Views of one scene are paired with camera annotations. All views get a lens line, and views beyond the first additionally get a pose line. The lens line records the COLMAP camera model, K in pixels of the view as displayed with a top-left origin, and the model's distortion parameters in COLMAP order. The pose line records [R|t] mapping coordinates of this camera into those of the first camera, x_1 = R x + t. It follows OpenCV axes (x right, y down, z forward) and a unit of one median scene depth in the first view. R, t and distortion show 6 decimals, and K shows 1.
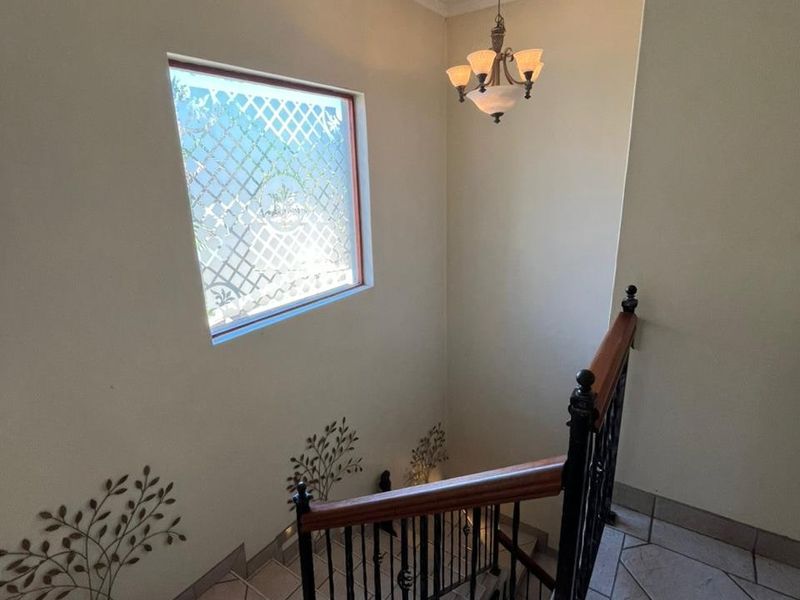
lens RADIAL K [[427.1, 0, 397.7], [0, 427.1, 296.1], [0, 0, 1]] dist [-0.013938, 0.002841]
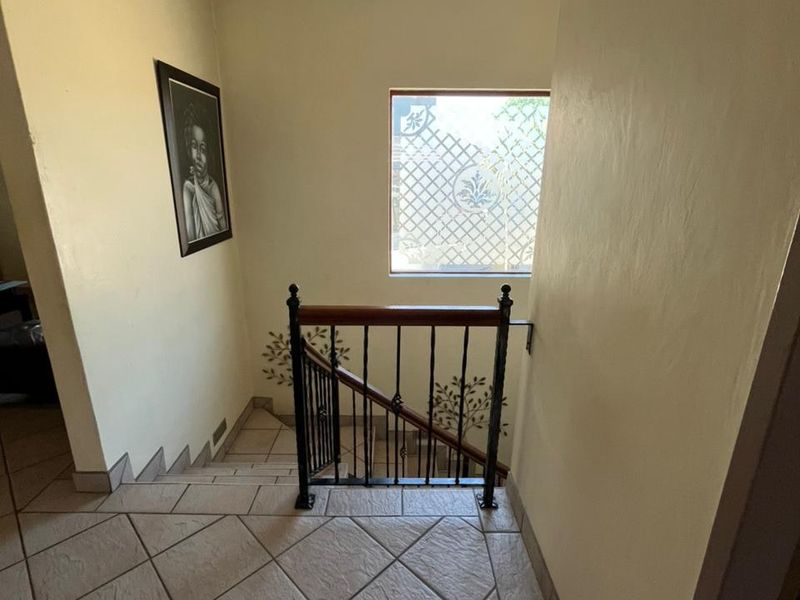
lens RADIAL K [[427.1, 0, 393.9], [0, 427.1, 300.2], [0, 0, 1]] dist [-0.013938, 0.002841]
pose [[0.561124, 0.277203, -0.779935, 0.615078], [-0.242059, 0.956019, 0.165638, -0.048116], [0.791547, 0.095847, 0.603545, 0.073316]]
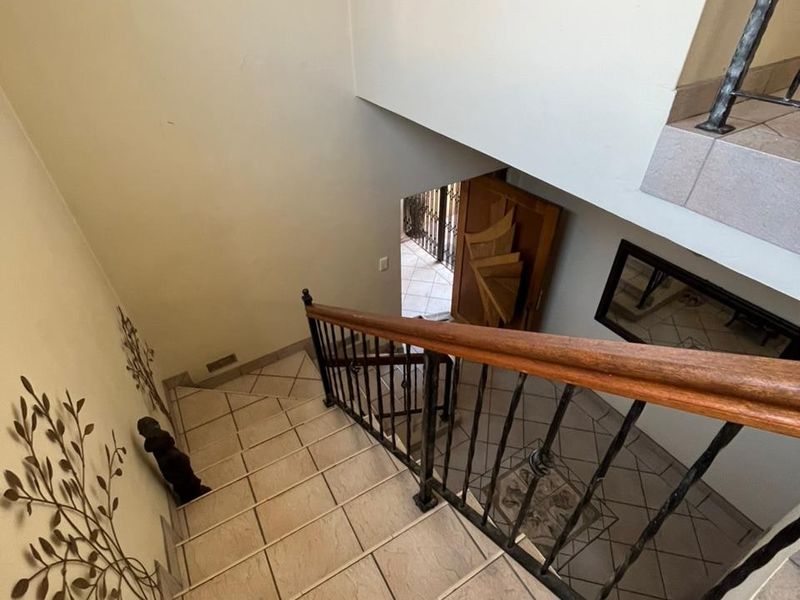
lens RADIAL K [[427.1, 0, 399.3], [0, 427.1, 300.2], [0, 0, 1]] dist [-0.013938, 0.002841]
pose [[0.415918, -0.552188, 0.722566, -0.230675], [0.236312, 0.832880, 0.500467, 0.156347], [-0.878162, -0.037402, 0.476899, 0.658665]]
